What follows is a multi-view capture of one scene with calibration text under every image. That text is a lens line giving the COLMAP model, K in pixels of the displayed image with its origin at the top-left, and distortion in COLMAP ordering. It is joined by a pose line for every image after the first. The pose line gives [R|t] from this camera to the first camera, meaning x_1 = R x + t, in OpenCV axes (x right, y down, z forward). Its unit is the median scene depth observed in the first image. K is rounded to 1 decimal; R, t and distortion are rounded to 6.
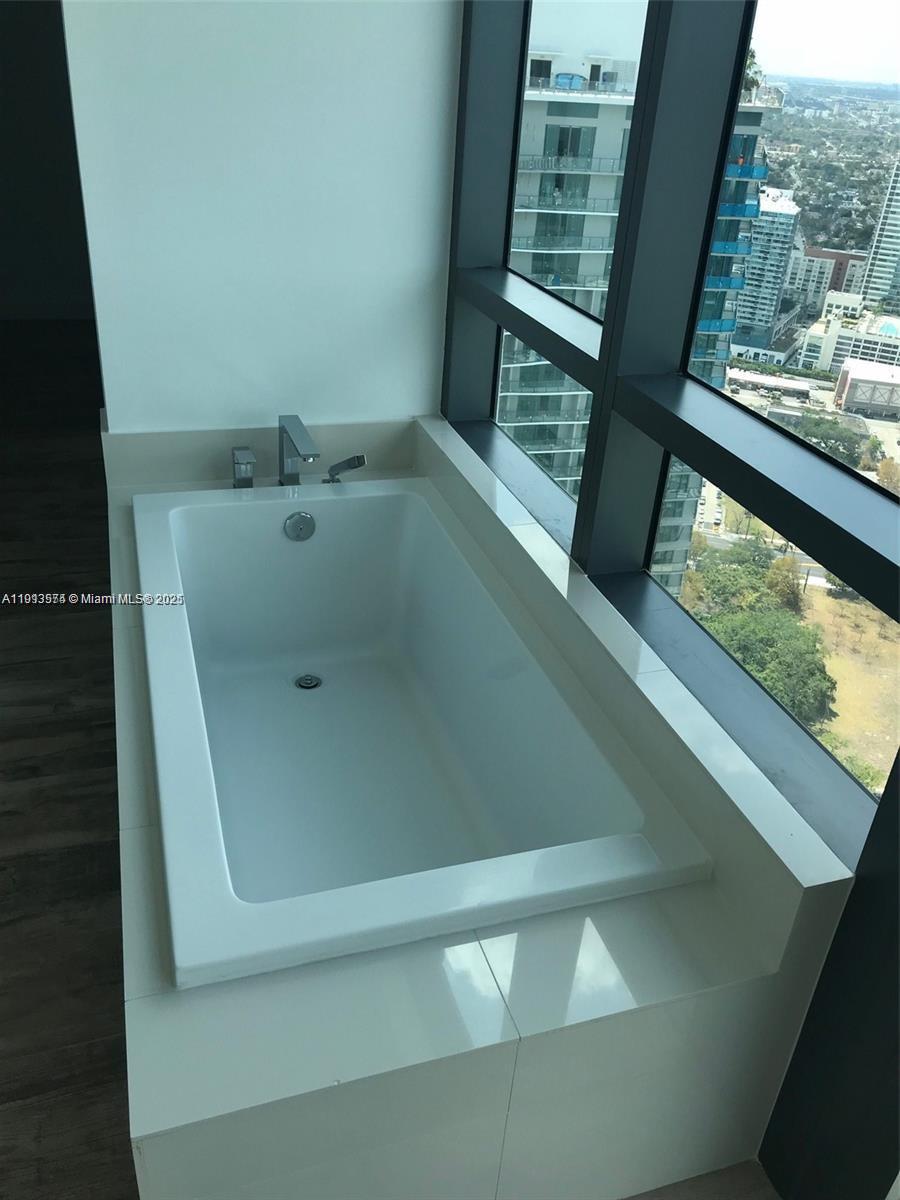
lens RADIAL K [[989.4, 0, 456.0], [0, 989.4, 595.9], [0, 0, 1]] dist [0.013389, -0.004050]
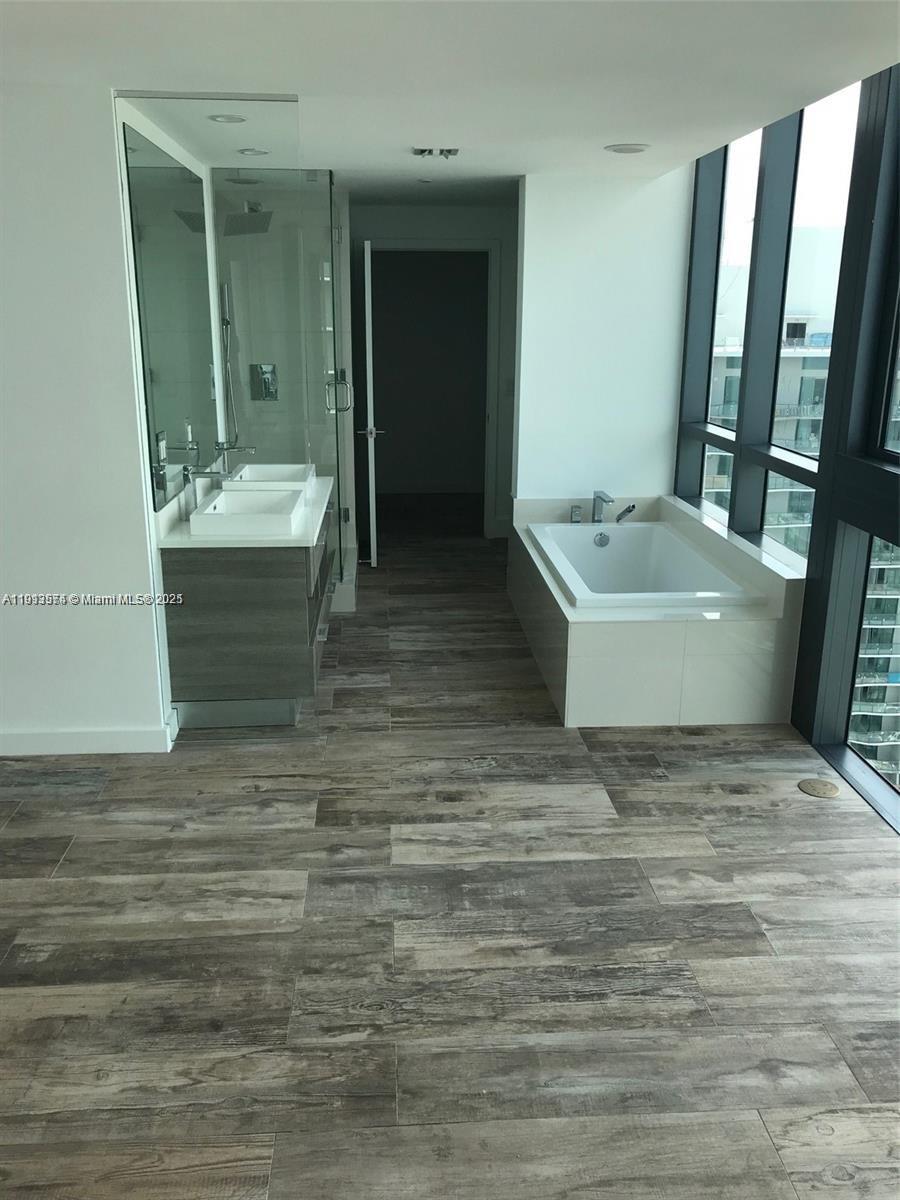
lens RADIAL K [[989.4, 0, 456.0], [0, 989.4, 595.9], [0, 0, 1]] dist [0.013389, -0.004050]
pose [[0.967736, 0.008046, -0.251837, 0.067660], [-0.067161, 0.971566, -0.227042, 0.521786], [0.242849, 0.236630, 0.940761, -0.975688]]
